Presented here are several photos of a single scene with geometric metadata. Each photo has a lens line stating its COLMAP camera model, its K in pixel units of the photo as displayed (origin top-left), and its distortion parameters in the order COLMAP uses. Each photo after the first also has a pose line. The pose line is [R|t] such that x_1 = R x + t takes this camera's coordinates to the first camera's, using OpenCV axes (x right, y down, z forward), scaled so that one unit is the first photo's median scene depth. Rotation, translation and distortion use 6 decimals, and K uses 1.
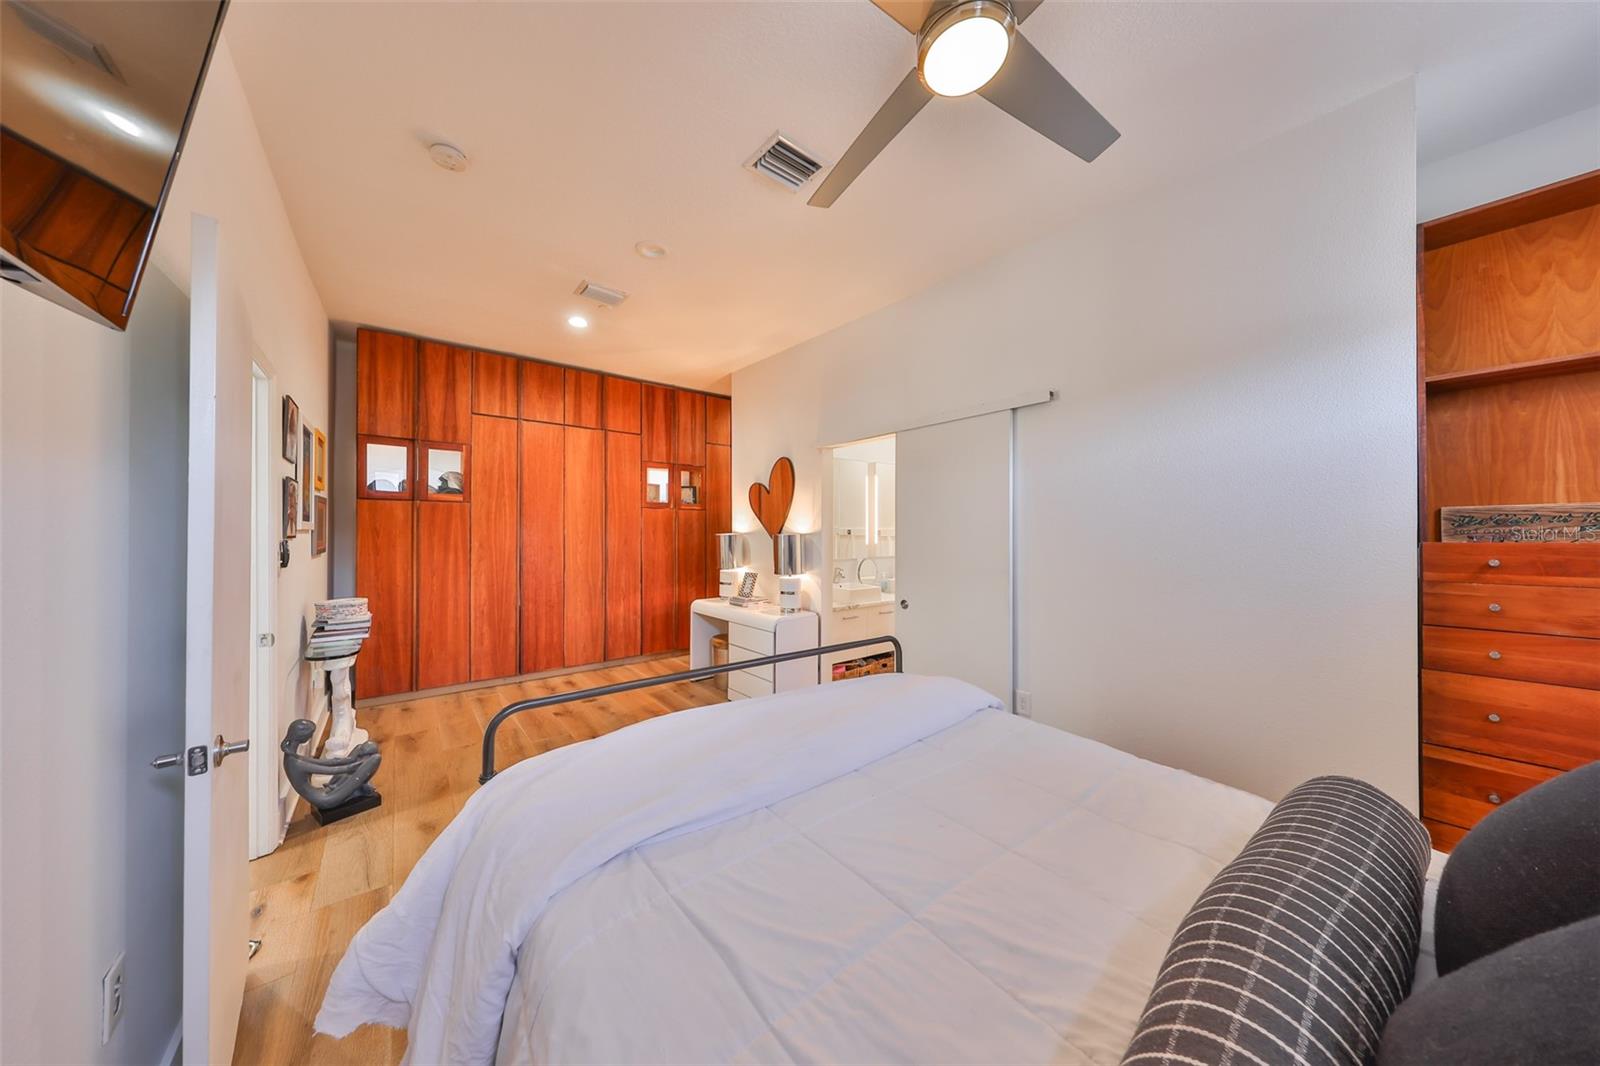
lens RADIAL K [[490.5, 0, 800.0], [0, 490.5, 533.0], [0, 0, 1]] dist [-0.033359, -0.000007]
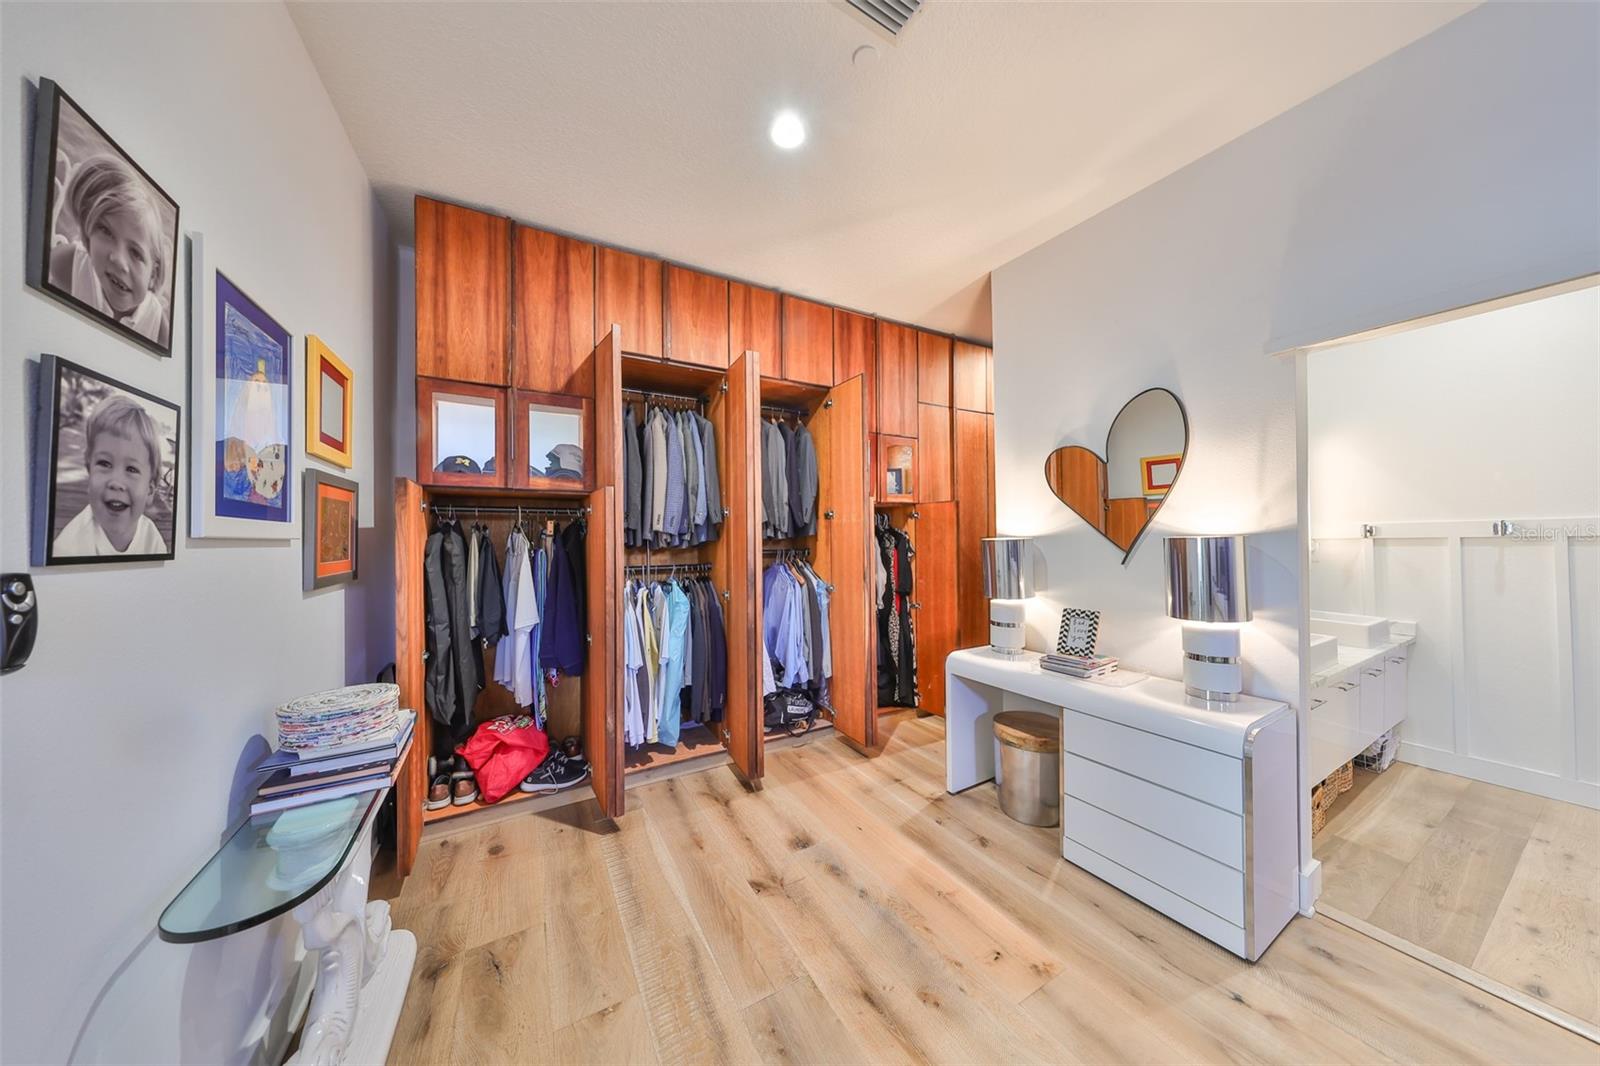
lens RADIAL K [[476.1, 0, 802.0], [0, 476.1, 536.5], [0, 0, 1]] dist [-0.026227, -0.000044]
pose [[0.986199, -0.012874, -0.165063, -0.336031], [0.012333, 0.999915, -0.004299, -0.001110], [0.165105, 0.002204, 0.986274, 0.466931]]
